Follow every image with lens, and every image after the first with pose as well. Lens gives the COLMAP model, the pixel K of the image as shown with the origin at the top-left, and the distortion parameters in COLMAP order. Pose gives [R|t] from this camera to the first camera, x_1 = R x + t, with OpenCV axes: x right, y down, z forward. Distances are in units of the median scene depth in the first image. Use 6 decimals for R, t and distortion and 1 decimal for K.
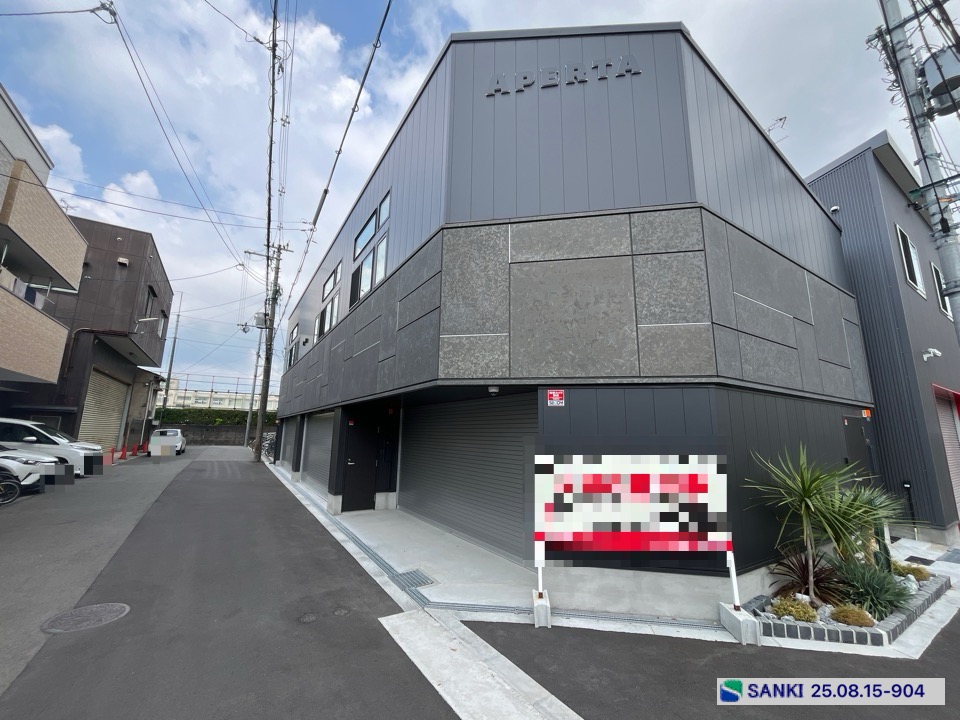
lens RADIAL K [[389.4, 0, 477.1], [0, 389.4, 361.1], [0, 0, 1]] dist [-0.002930, 0.000100]
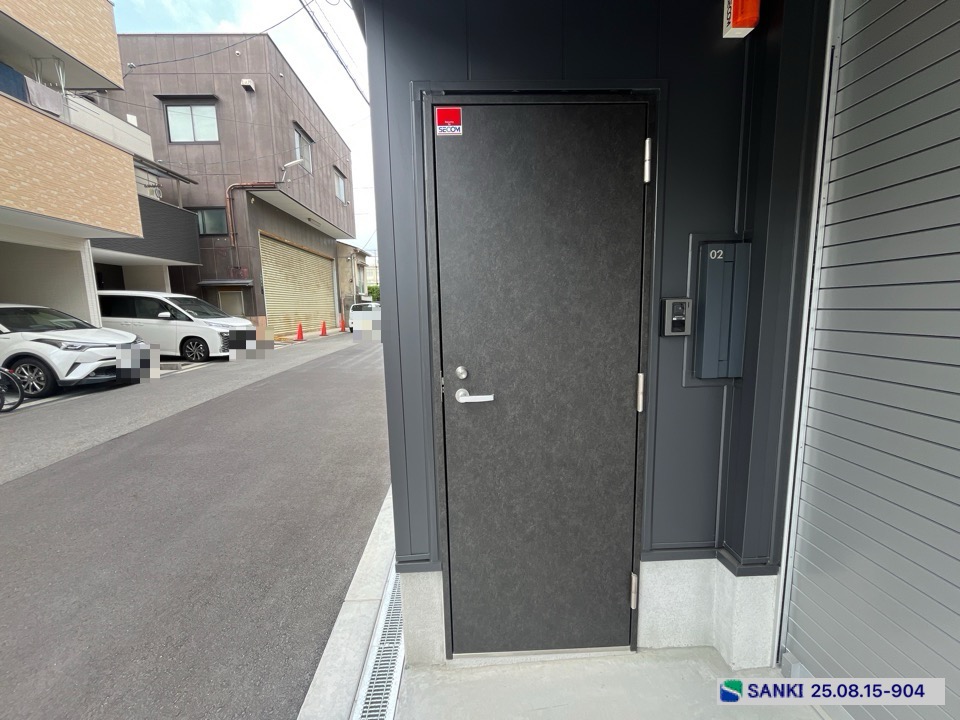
lens RADIAL K [[389.4, 0, 477.2], [0, 389.4, 360.7], [0, 0, 1]] dist [-0.002930, 0.000100]
pose [[0.860631, 0.032113, -0.508216, -0.263381], [0.131057, 0.950423, 0.281993, 0.222273], [0.492076, -0.309297, 0.813755, 0.945658]]
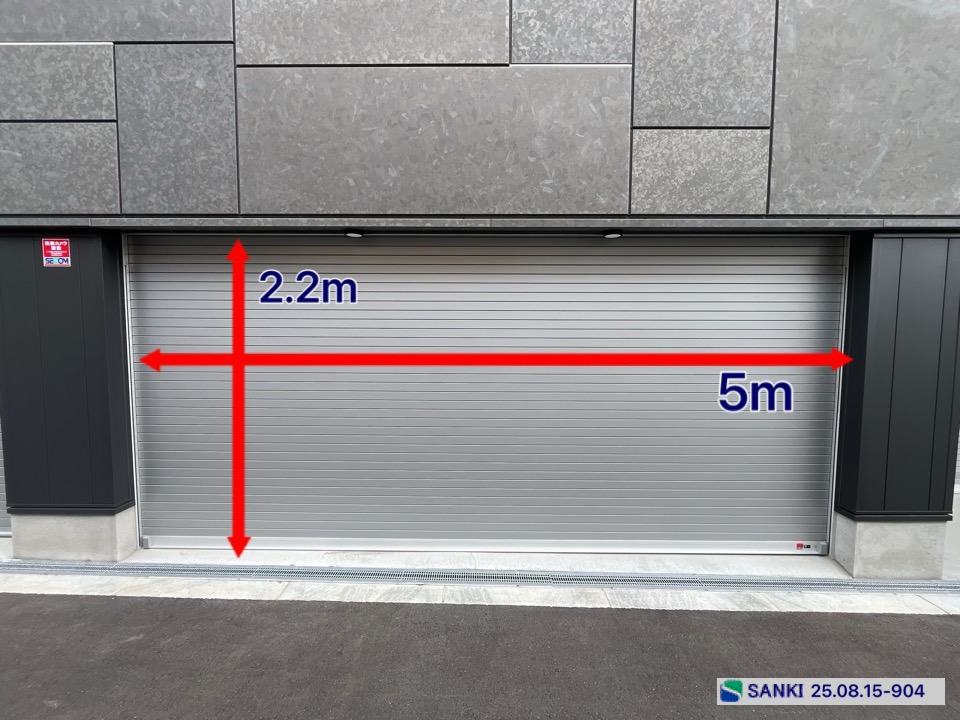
lens RADIAL K [[389.4, 0, 476.6], [0, 389.4, 360.3], [0, 0, 1]] dist [-0.002930, 0.000100]
pose [[0.545783, -0.064322, 0.835454, -0.862994], [-0.150318, 0.973359, 0.173139, 0.232399], [-0.824333, -0.220080, 0.521574, 1.230408]]
